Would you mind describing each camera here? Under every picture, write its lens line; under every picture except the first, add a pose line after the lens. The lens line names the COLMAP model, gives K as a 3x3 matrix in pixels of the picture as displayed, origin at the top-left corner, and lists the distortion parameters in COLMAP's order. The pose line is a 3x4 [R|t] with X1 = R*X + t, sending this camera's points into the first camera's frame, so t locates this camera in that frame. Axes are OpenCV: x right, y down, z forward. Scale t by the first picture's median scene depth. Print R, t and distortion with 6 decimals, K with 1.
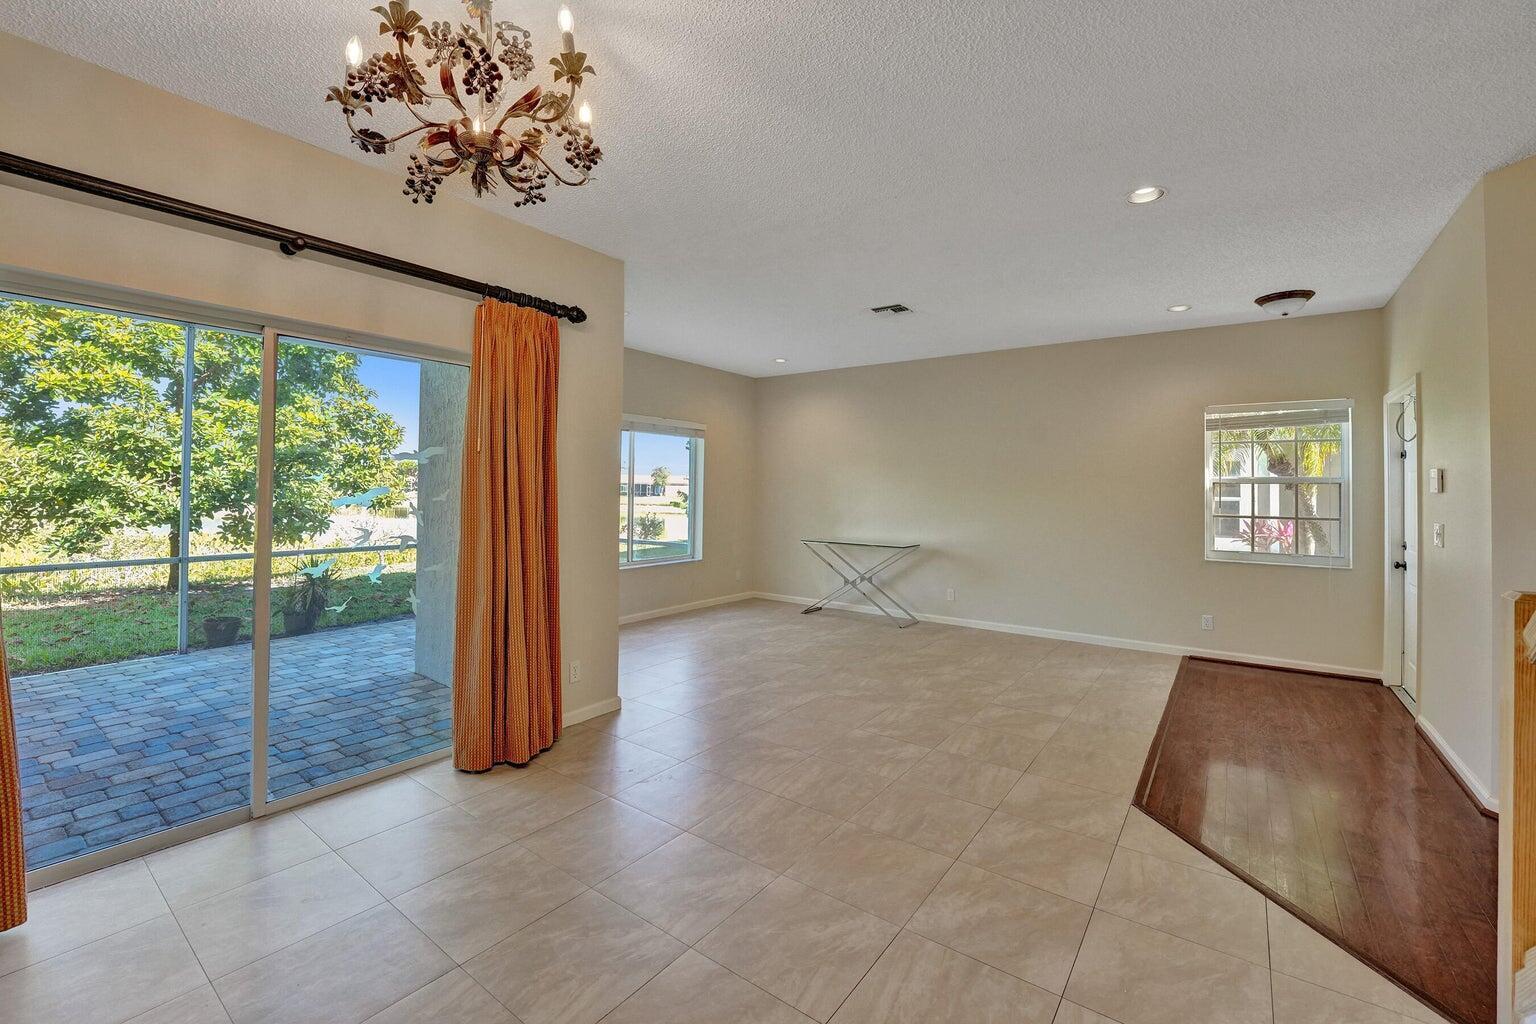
lens RADIAL K [[632.4, 0, 772.0], [0, 632.4, 481.7], [0, 0, 1]] dist [-0.029990, 0.003566]
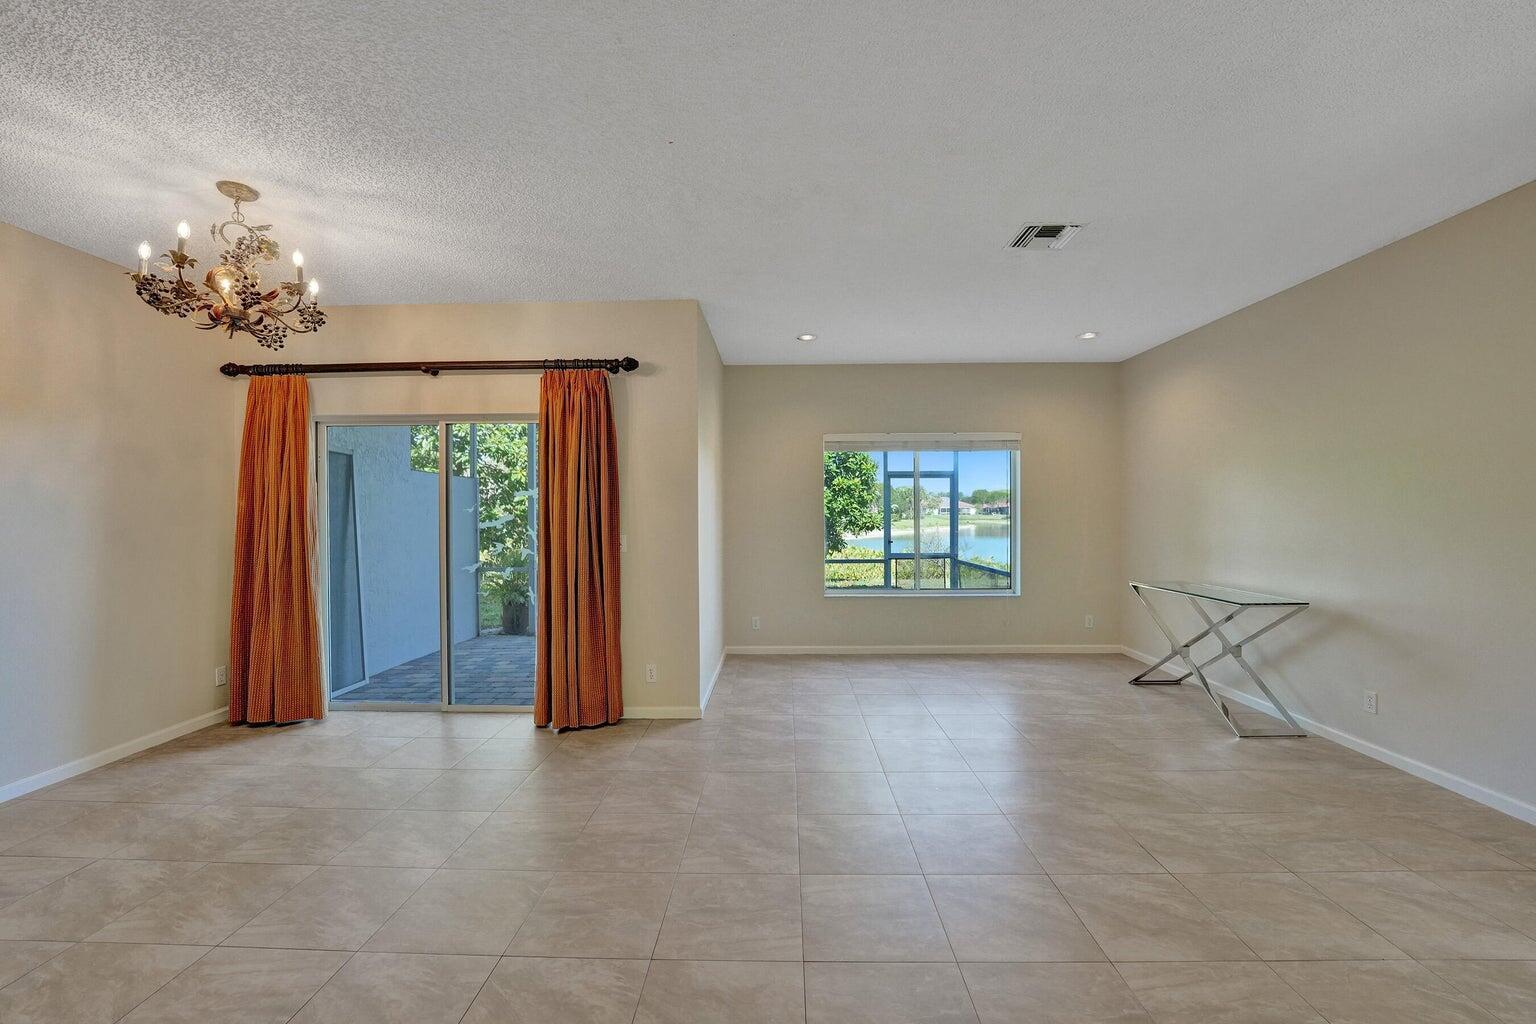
lens RADIAL K [[632.4, 0, 769.3], [0, 632.4, 514.7], [0, 0, 1]] dist [-0.029990, 0.003566]
pose [[0.572928, -0.010926, -0.819533, 0.514148], [0.024567, 0.999691, 0.003847, 0.009043], [0.819237, -0.022338, 0.573019, 0.358480]]
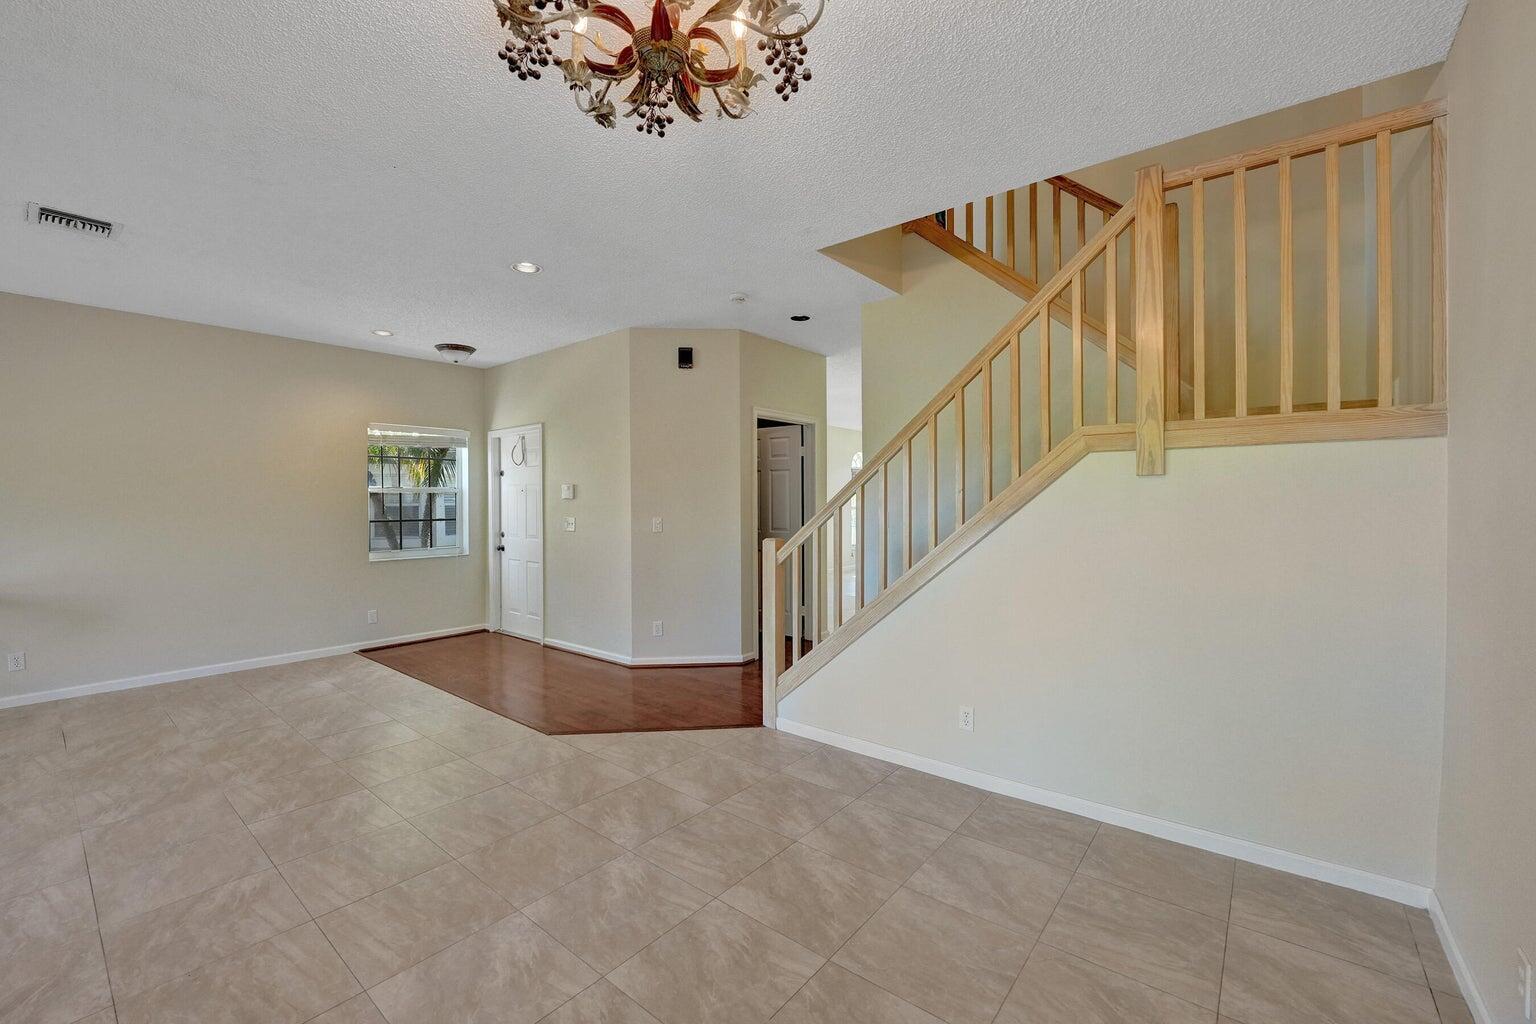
lens RADIAL K [[632.4, 0, 762.5], [0, 632.4, 498.6], [0, 0, 1]] dist [-0.029990, 0.003566]
pose [[0.056545, -0.008810, 0.998361, -0.371186], [-0.008206, 0.999923, 0.009289, -0.001660], [-0.998366, -0.008718, 0.056468, 0.241633]]
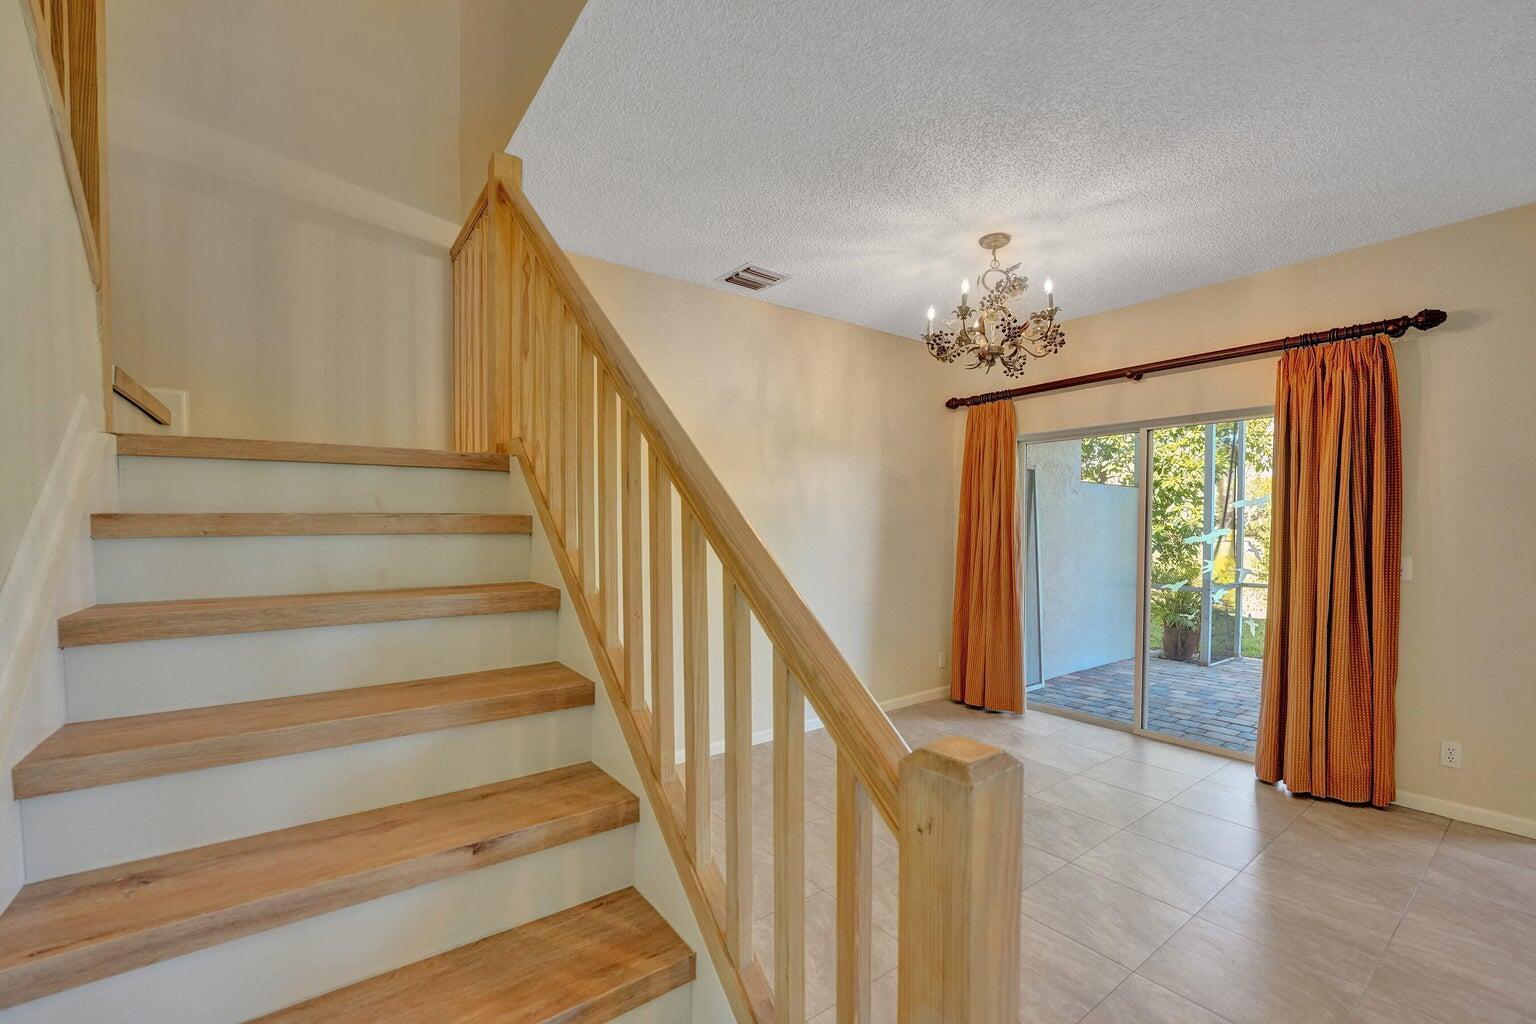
lens RADIAL K [[632.4, 0, 755.2], [0, 632.4, 541.0], [0, 0, 1]] dist [-0.029990, 0.003566]
pose [[-0.311178, 0.012754, -0.950266, 0.480193], [0.013547, 0.999868, 0.008983, 0.005270], [0.950255, -0.010078, -0.311310, 0.267798]]
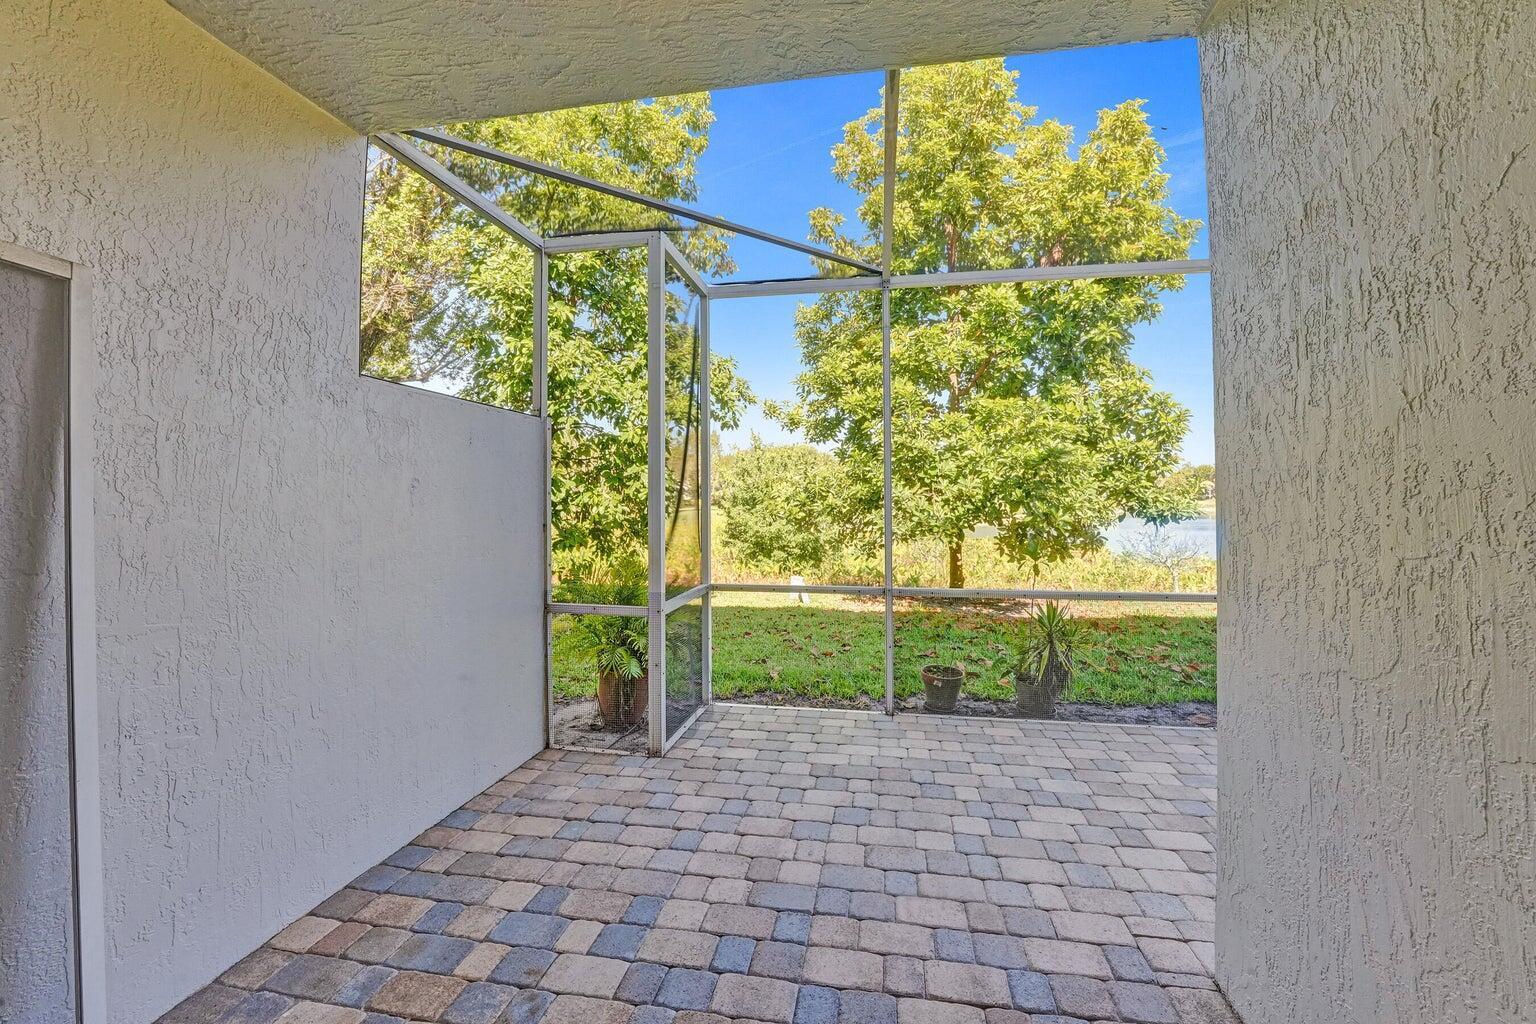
lens RADIAL K [[632.4, 0, 772.4], [0, 632.4, 492.5], [0, 0, 1]] dist [-0.029990, 0.003566]
pose [[0.433535, -0.014707, -0.901017, -0.330768], [0.019501, 0.999786, -0.006936, 0.006220], [0.900926, -0.014564, 0.433729, 0.562253]]
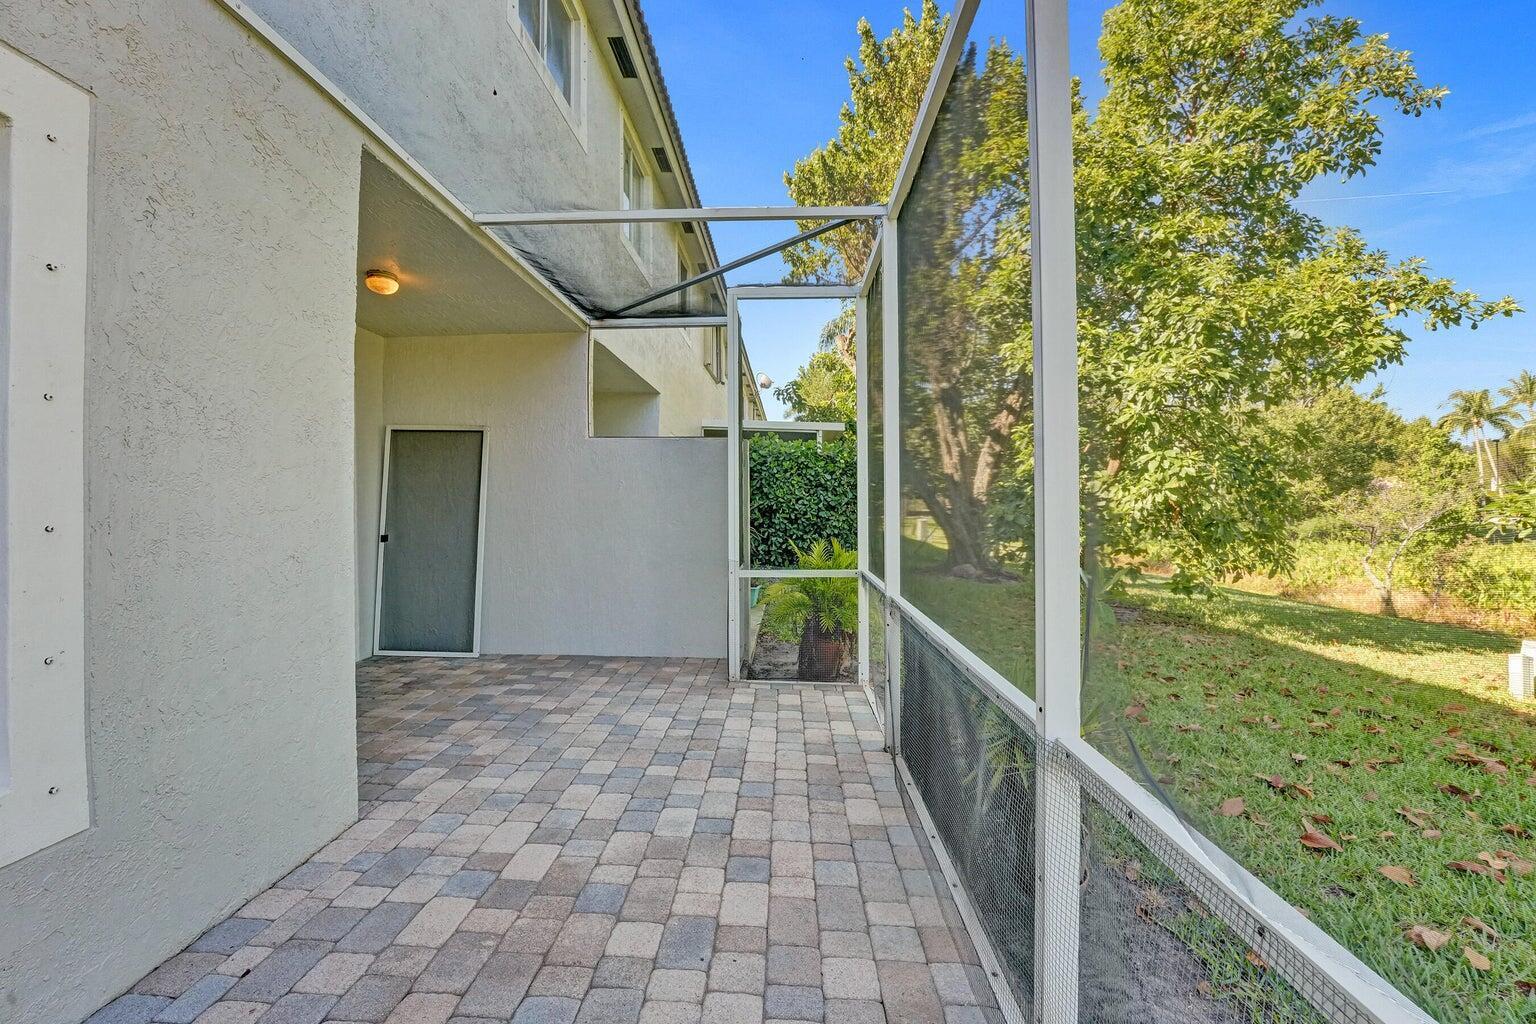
lens RADIAL K [[632.4, 0, 769.0], [0, 632.4, 507.4], [0, 0, 1]] dist [-0.029990, 0.003566]
pose [[-0.826211, -0.003136, -0.563352, -0.530653], [0.002911, 0.999947, -0.009836, 0.043461], [0.563353, -0.009767, -0.826158, 1.523963]]
